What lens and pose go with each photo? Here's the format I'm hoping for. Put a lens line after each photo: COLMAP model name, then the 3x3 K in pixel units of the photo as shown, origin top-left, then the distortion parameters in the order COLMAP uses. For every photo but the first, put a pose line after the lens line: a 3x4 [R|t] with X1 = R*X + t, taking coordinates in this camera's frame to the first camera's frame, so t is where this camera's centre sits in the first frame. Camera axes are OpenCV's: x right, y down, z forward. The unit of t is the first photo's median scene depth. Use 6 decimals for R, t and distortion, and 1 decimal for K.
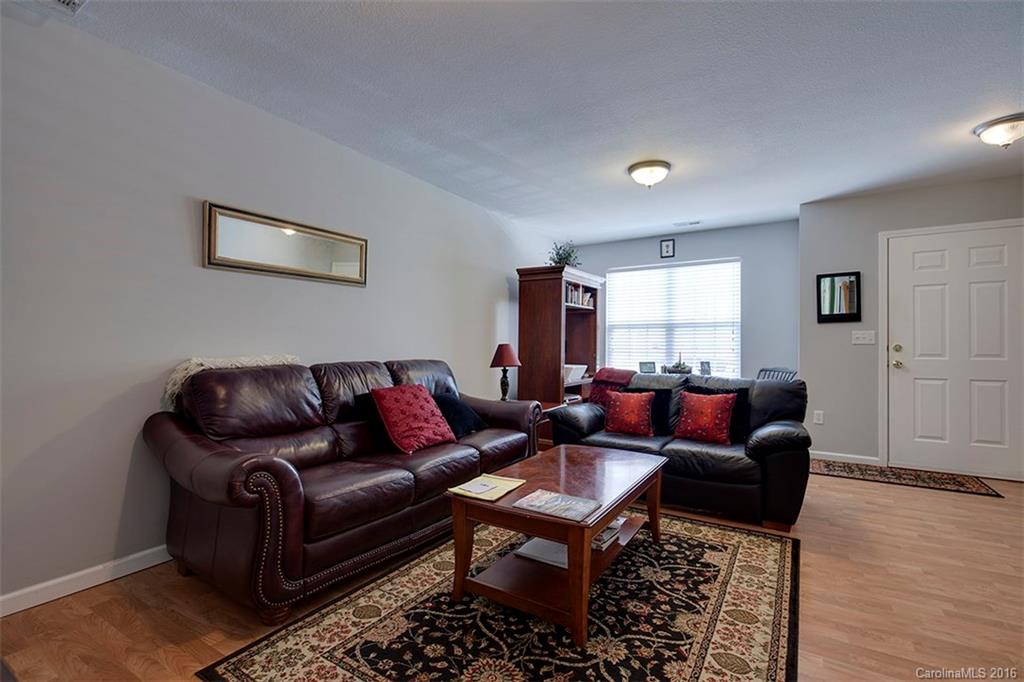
lens RADIAL K [[462.5, 0, 512.0], [0, 462.5, 341.0], [0, 0, 1]] dist [-0.000182, -0.000860]
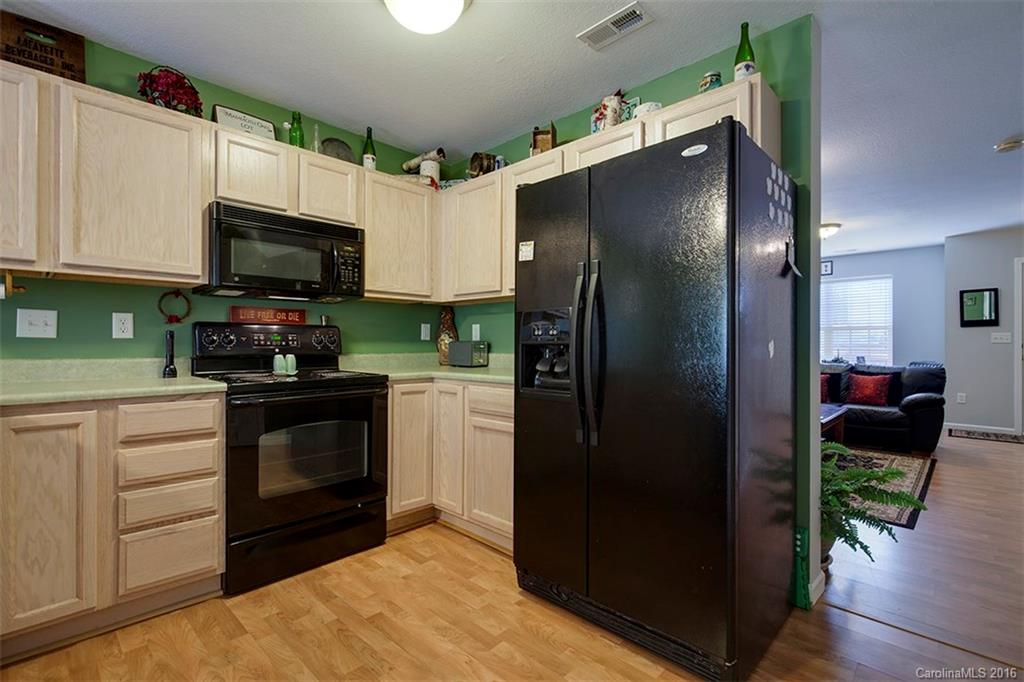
lens RADIAL K [[462.5, 0, 512.0], [0, 462.5, 341.0], [0, 0, 1]] dist [-0.000182, -0.000860]
pose [[0.975729, -0.000943, -0.218980, -0.466942], [0.001471, 0.999996, 0.002247, -0.005937], [0.218977, -0.002514, 0.975727, -0.883091]]
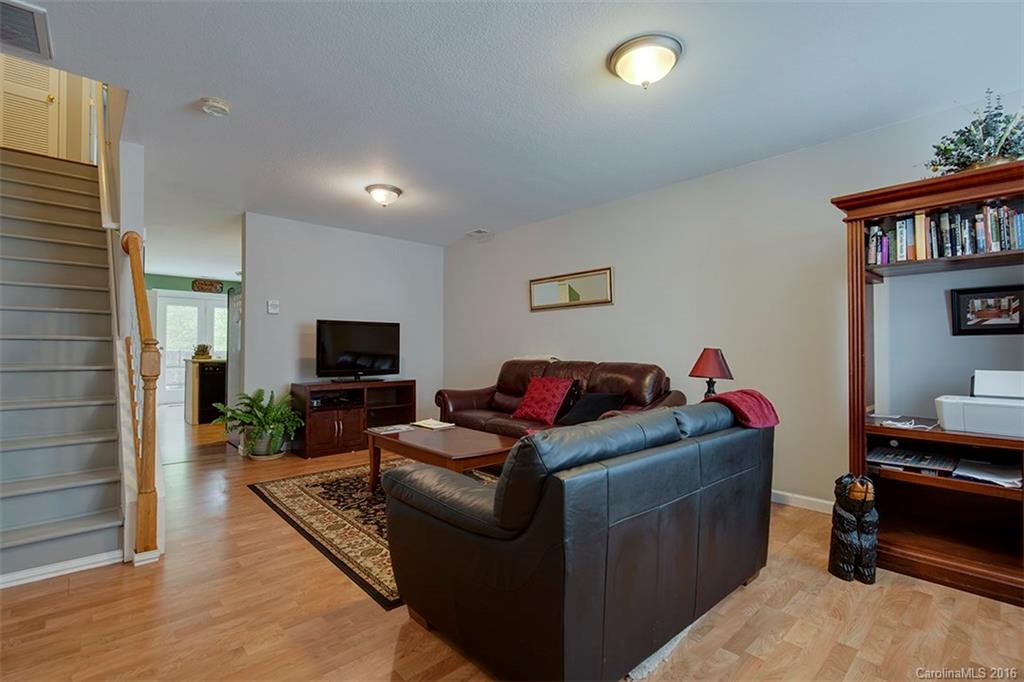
lens RADIAL K [[462.5, 0, 512.0], [0, 462.5, 341.0], [0, 0, 1]] dist [-0.000182, -0.000860]
pose [[-0.260308, -0.018018, -0.965357, 1.221981], [0.003672, 0.999800, -0.019650, 0.011872], [0.965519, -0.008660, -0.260190, 1.310820]]
